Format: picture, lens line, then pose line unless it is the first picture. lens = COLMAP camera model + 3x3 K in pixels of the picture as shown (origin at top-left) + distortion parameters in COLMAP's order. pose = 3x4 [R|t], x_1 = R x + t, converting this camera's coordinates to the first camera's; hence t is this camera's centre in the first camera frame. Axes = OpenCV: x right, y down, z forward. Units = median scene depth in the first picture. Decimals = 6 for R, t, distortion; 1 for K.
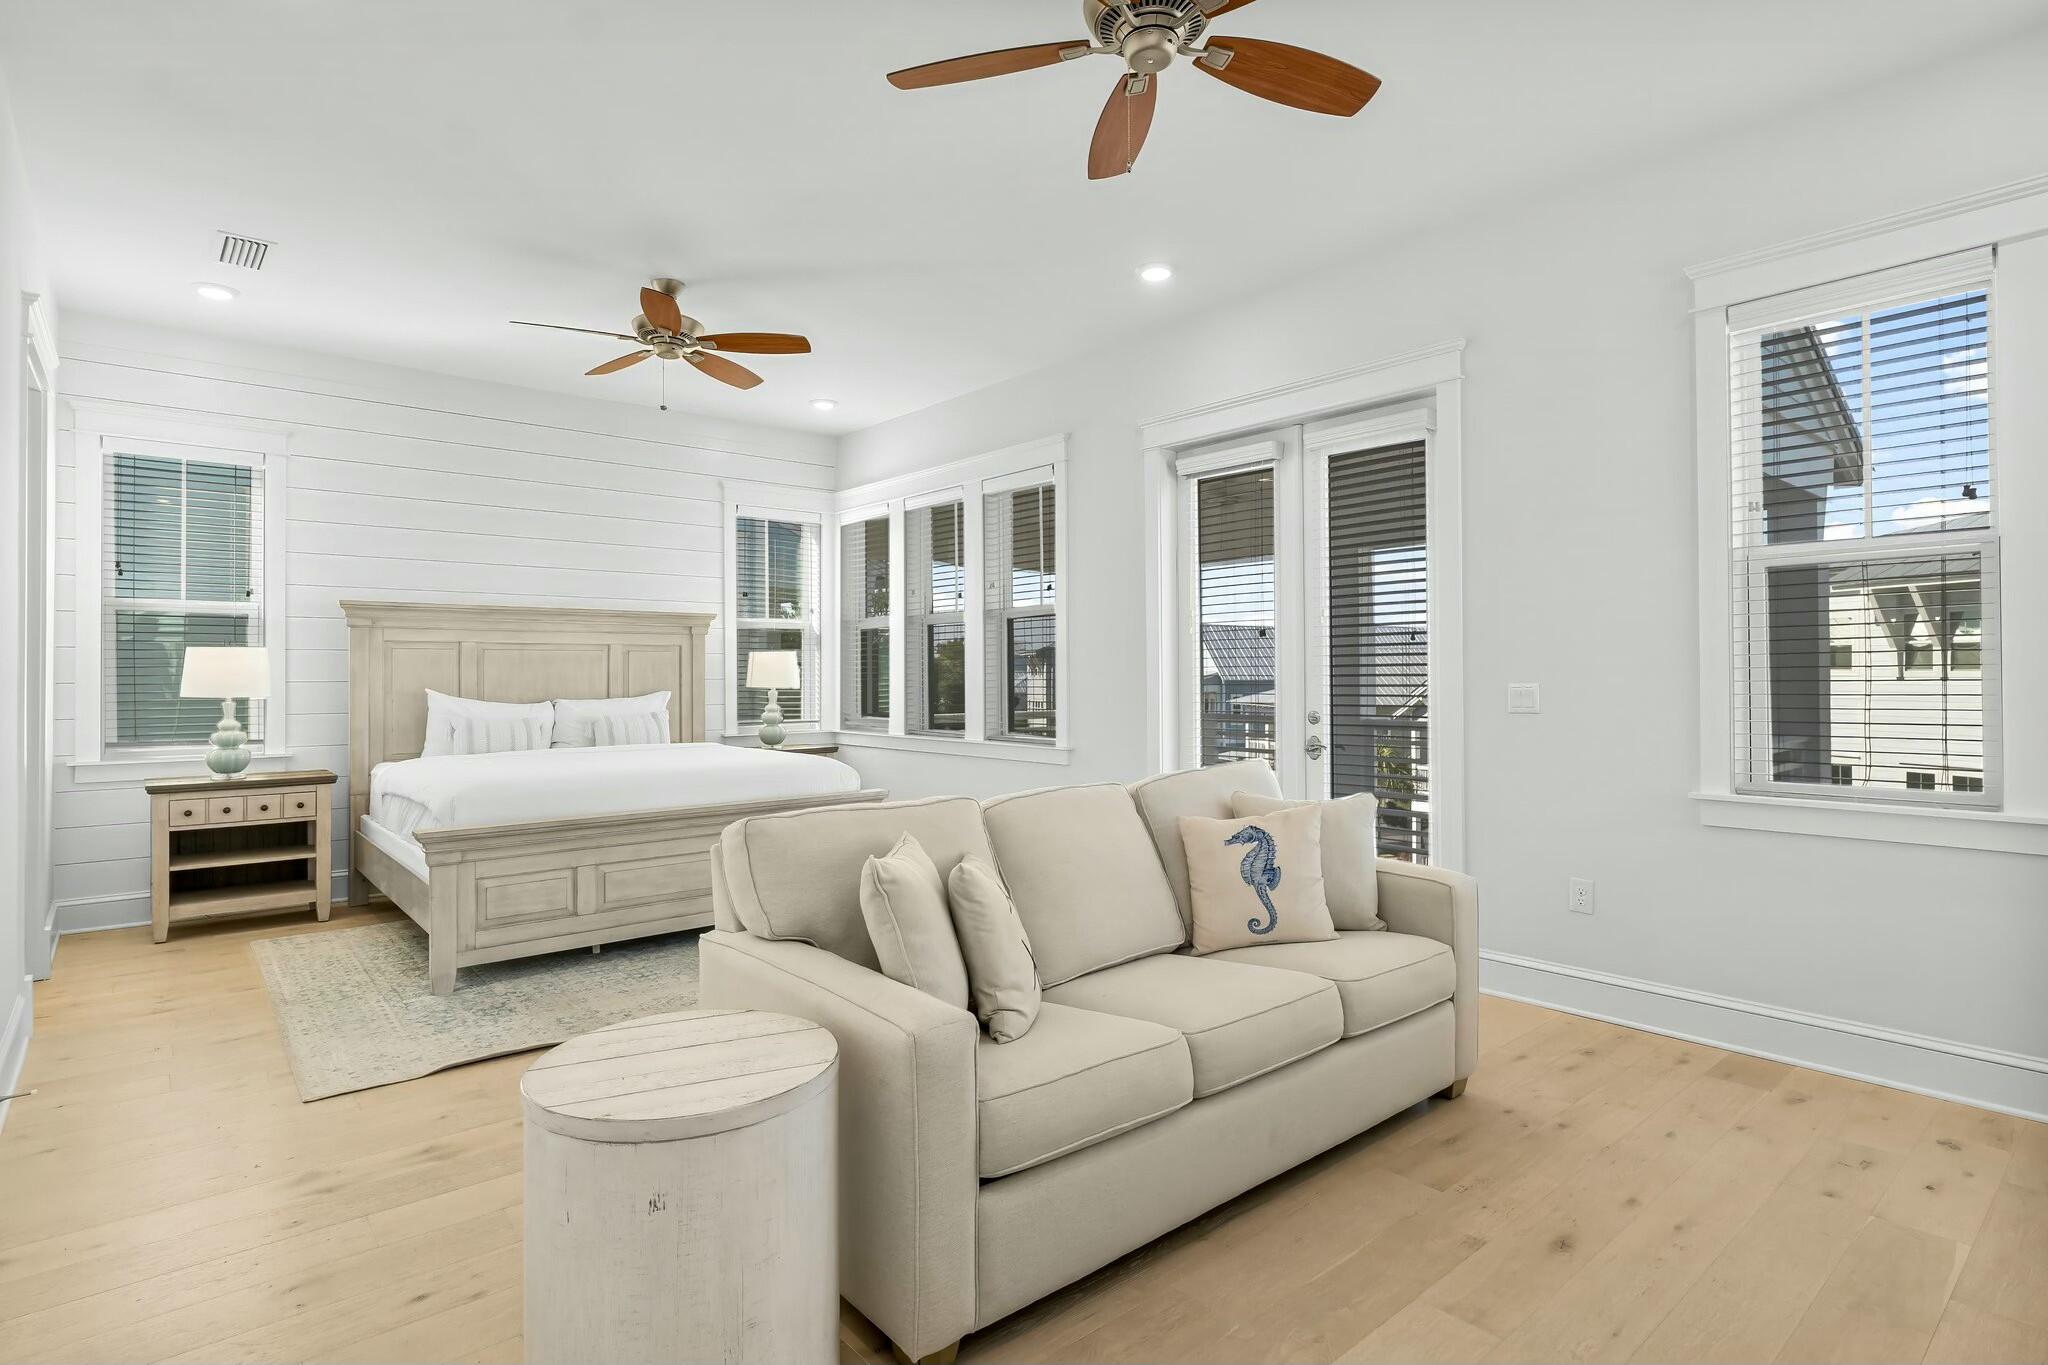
lens RADIAL K [[1003.6, 0, 988.3], [0, 1003.6, 674.5], [0, 0, 1]] dist [0.002461, -0.000525]
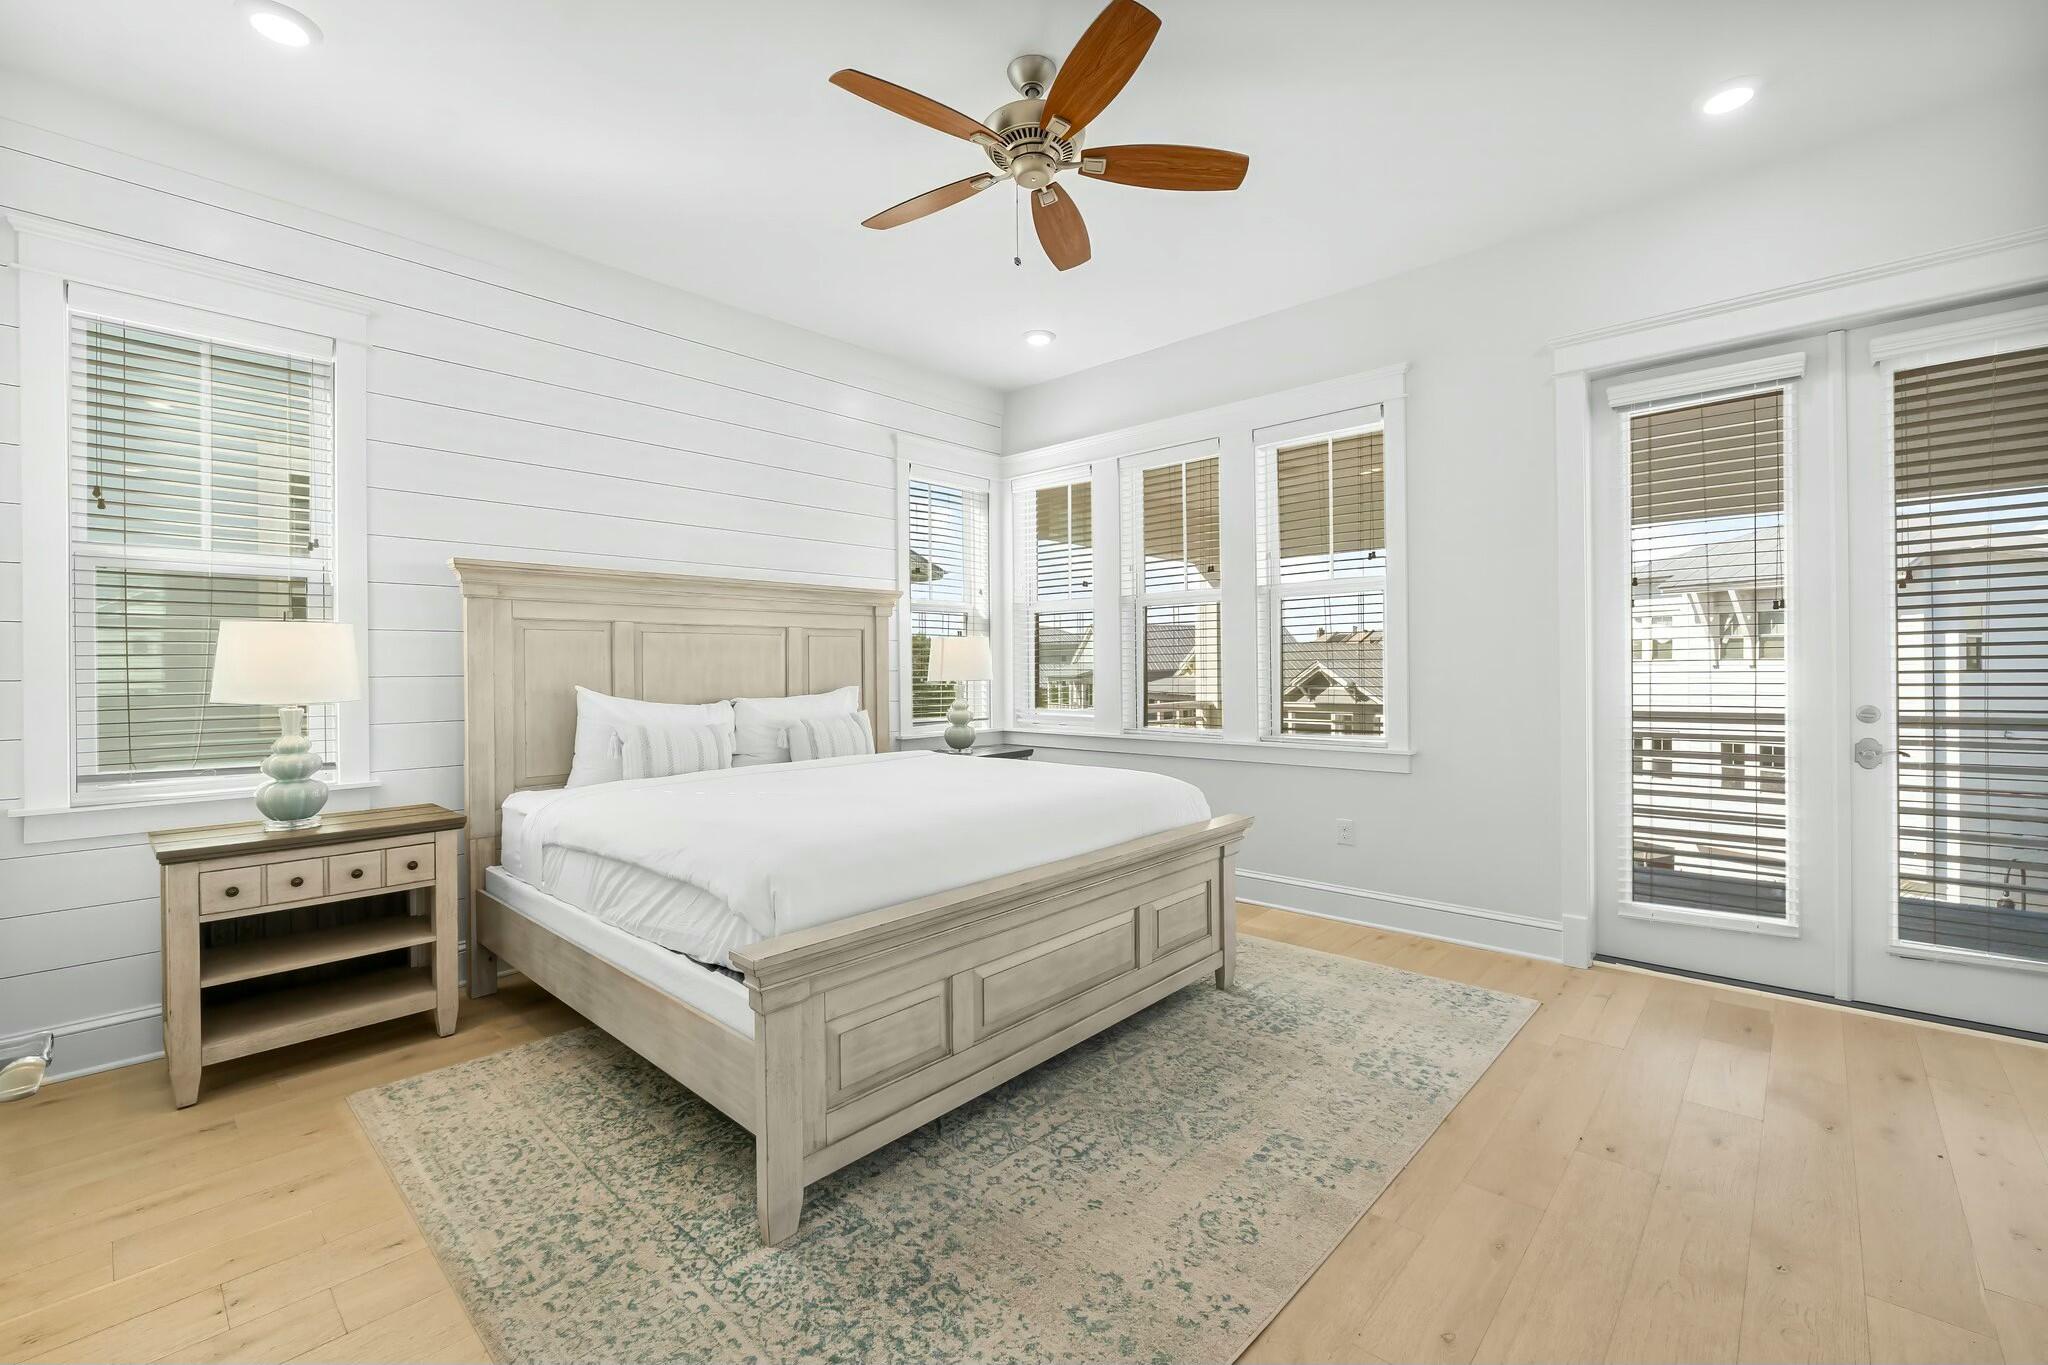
lens RADIAL K [[860.2, 0, 1027.7], [0, 860.2, 675.7], [0, 0, 1]] dist [-0.007709, 0.001083]
pose [[0.991874, -0.006613, 0.127054, -0.349936], [0.005468, 0.999941, 0.009361, 0.003497], [-0.127109, -0.008590, 0.991852, 0.388312]]
